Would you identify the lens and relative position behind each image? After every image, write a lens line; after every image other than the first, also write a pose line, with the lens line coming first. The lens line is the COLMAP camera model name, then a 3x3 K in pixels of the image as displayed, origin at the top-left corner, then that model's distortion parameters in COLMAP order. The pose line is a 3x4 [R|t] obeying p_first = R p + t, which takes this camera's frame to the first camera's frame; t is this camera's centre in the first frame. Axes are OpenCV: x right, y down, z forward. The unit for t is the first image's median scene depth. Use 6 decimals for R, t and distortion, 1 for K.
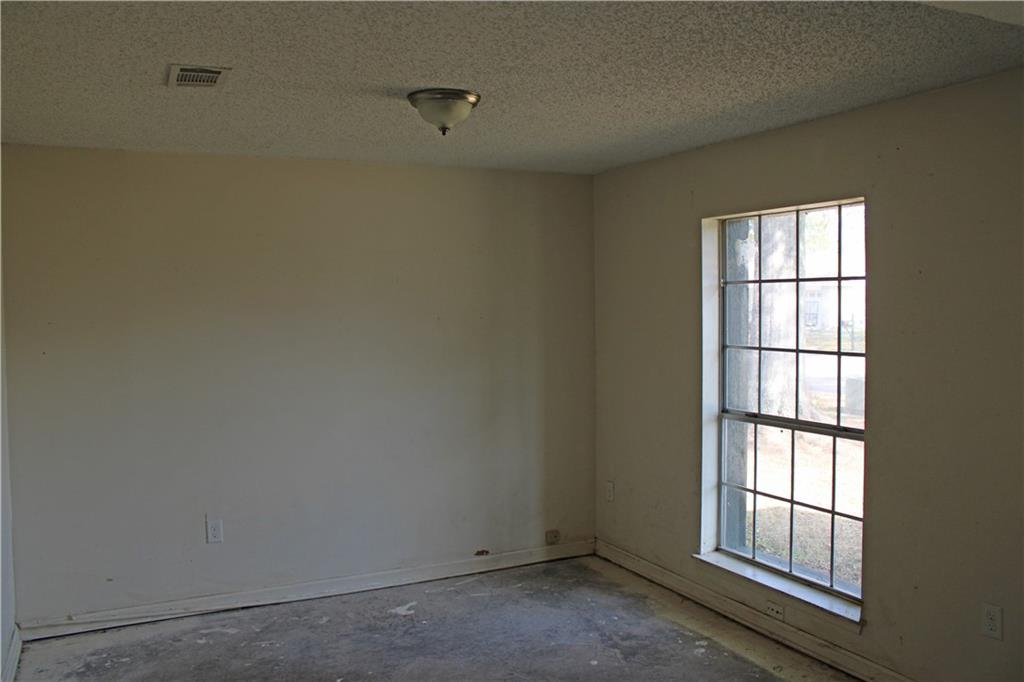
lens RADIAL K [[855.5, 0, 512.0], [0, 855.5, 341.0], [0, 0, 1]] dist [-0.086095, 0.003096]
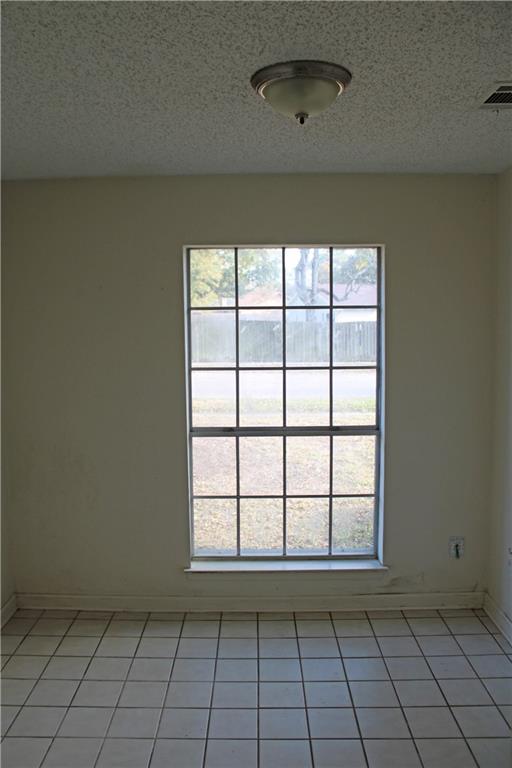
lens RADIAL K [[564.5, 0, 256.0], [0, 564.5, 384.0], [0, 0, 1]] dist [-0.068672, 0.000915]
pose [[0.471606, -0.086976, 0.877509, -0.363550], [0.042374, 0.996209, 0.075968, -0.027573], [-0.880790, 0.001357, 0.473504, 0.660056]]
